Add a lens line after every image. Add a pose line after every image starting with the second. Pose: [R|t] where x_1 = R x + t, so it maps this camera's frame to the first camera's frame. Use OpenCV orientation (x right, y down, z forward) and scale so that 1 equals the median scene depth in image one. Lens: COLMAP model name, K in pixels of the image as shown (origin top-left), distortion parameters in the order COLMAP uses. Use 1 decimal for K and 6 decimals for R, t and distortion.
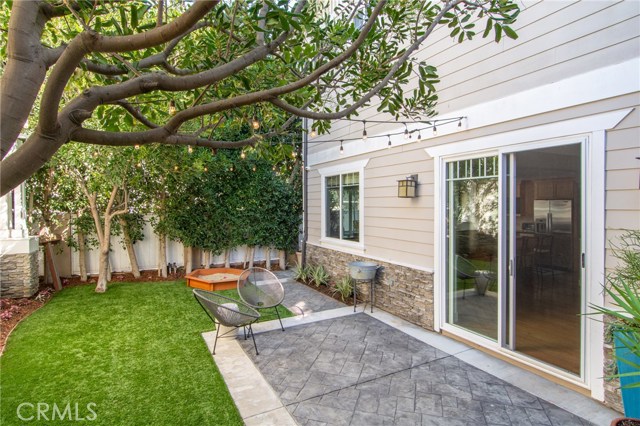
lens RADIAL K [[357.1, 0, 319.3], [0, 357.1, 206.0], [0, 0, 1]] dist [0.000010, -0.000691]
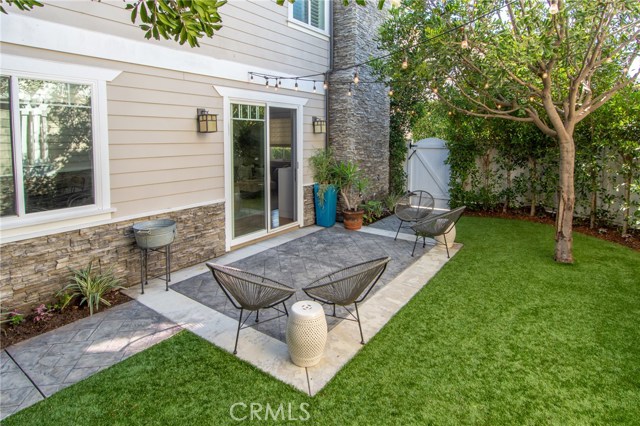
lens RADIAL K [[354.9, 0, 321.8], [0, 354.9, 159.4], [0, 0, 1]] dist [0.000166, 0.000003]
pose [[-0.467016, -0.052633, 0.882681, -0.634101], [0.010836, 0.997811, 0.065231, -0.009225], [-0.884182, 0.040029, -0.465424, 1.004754]]
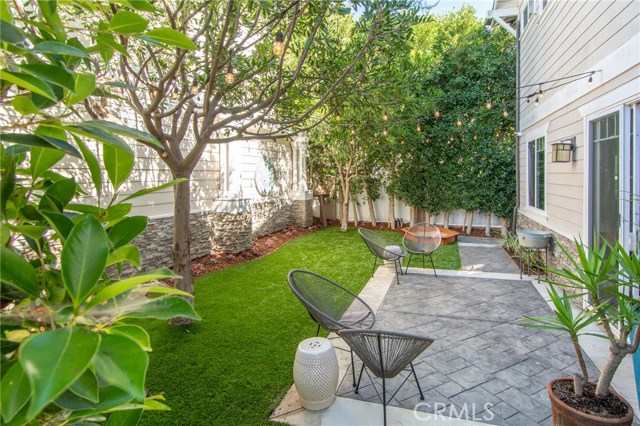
lens RADIAL K [[358.1, 0, 322.7], [0, 358.1, 178.8], [0, 0, 1]] dist [-0.002734, -0.001101]
pose [[0.699614, 0.017171, -0.714315, 0.412805], [-0.011187, 0.999852, 0.013078, 0.012455], [0.714434, -0.001159, 0.699702, -0.083529]]
